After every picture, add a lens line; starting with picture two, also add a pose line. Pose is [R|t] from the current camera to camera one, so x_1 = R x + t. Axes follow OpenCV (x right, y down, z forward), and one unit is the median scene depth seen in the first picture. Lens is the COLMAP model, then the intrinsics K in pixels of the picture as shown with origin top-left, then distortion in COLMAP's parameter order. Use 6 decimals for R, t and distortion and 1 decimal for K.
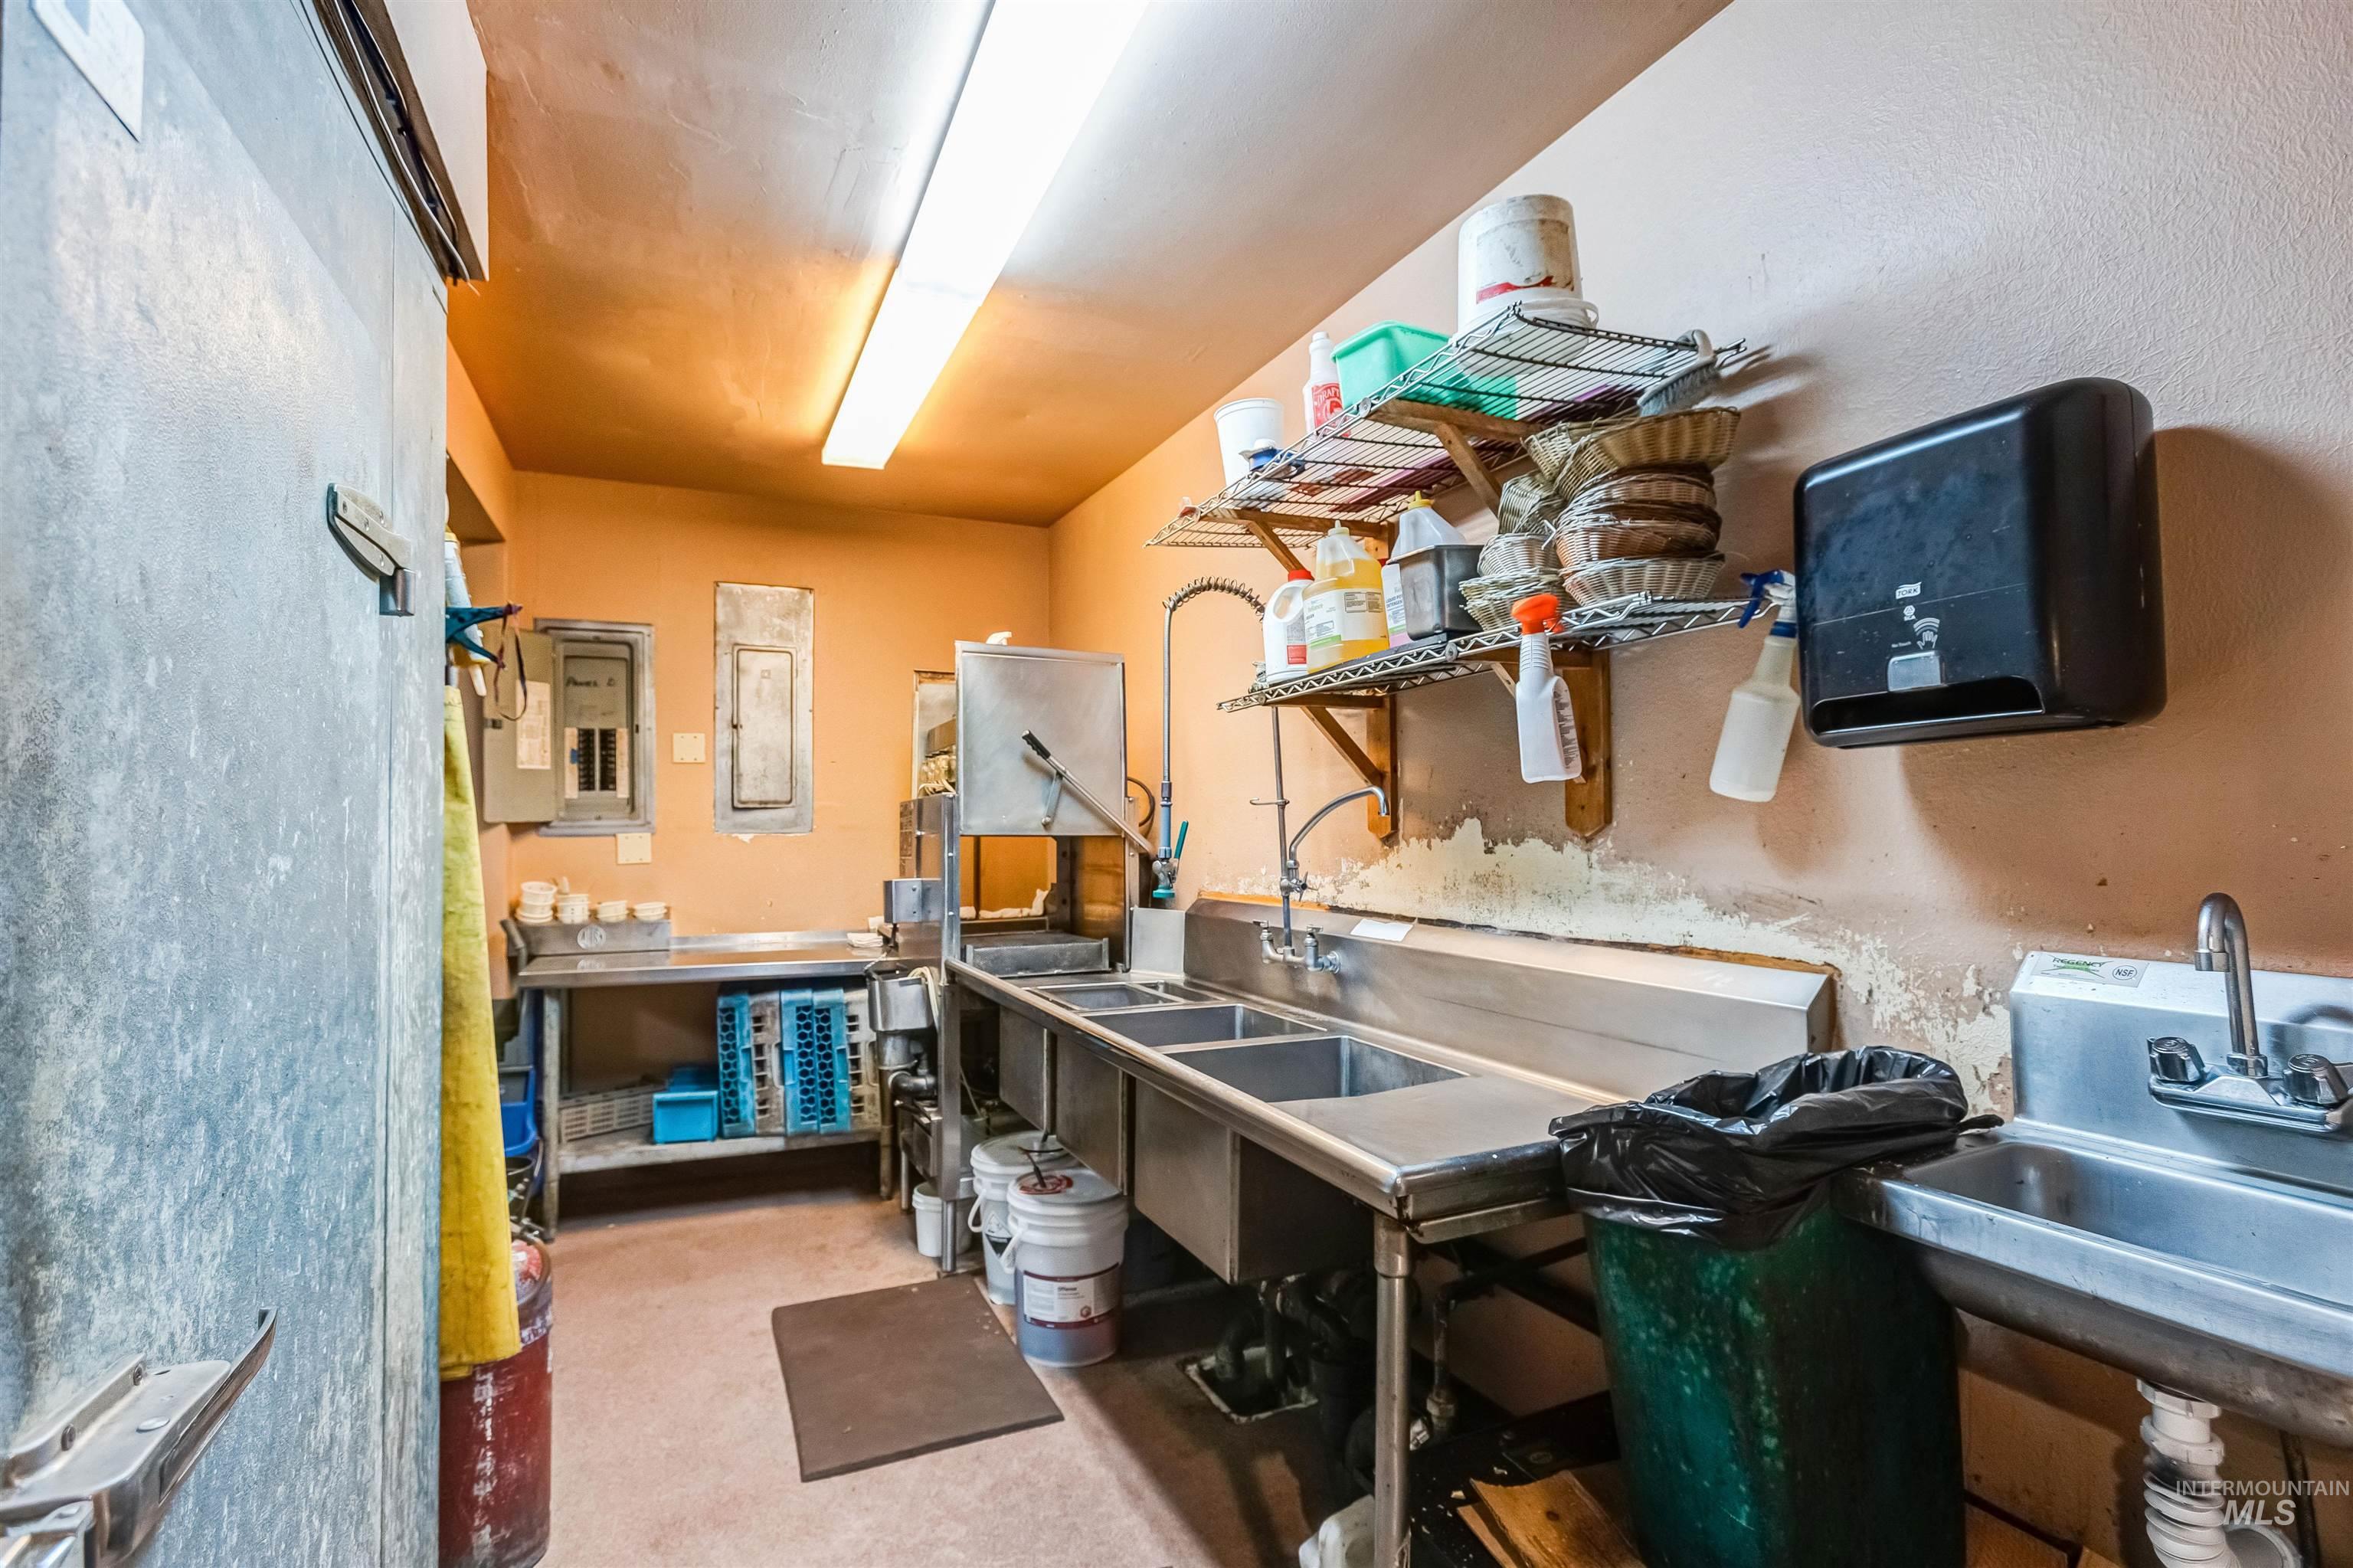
lens RADIAL K [[1084.5, 0, 1191.4], [0, 1084.5, 771.3], [0, 0, 1]] dist [-0.005628, 0.003808]
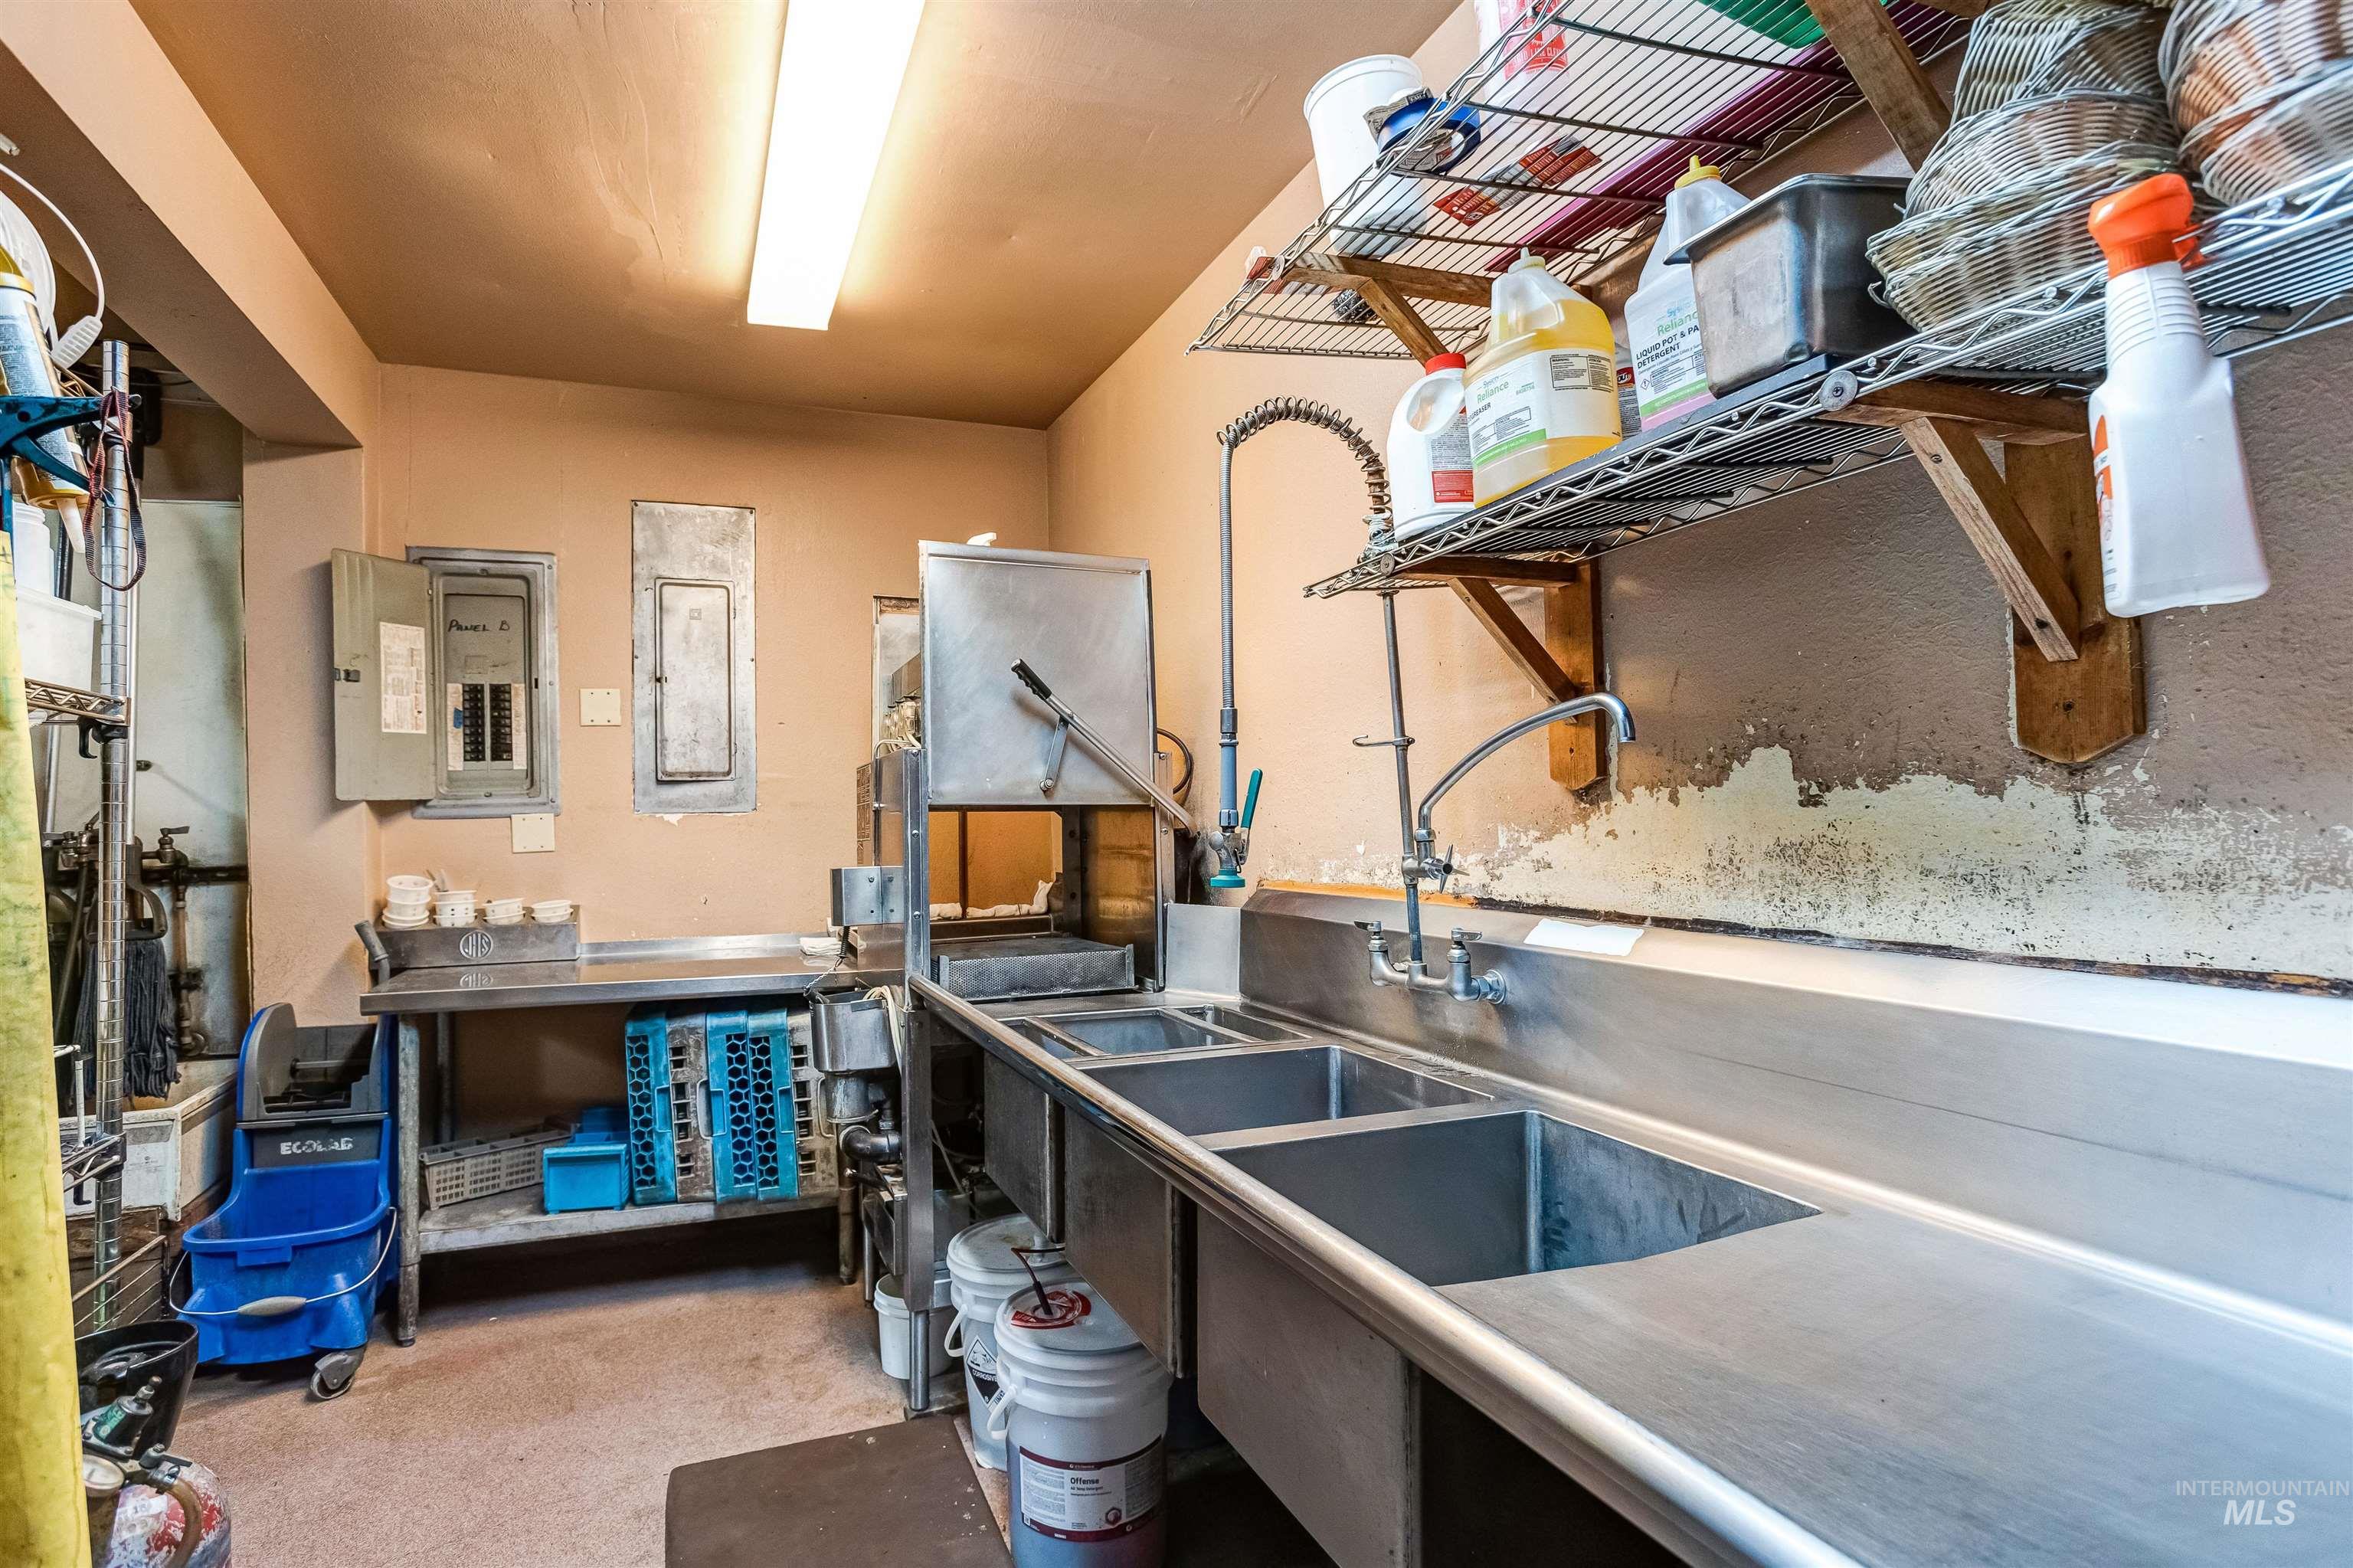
lens RADIAL K [[1084.5, 0, 1165.8], [0, 1084.5, 800.8], [0, 0, 1]] dist [-0.005628, 0.003808]
pose [[0.999475, -0.009974, -0.030829, -0.032983], [0.011000, 0.999386, 0.033269, 0.034667], [0.030479, -0.033590, 0.998971, 0.289043]]
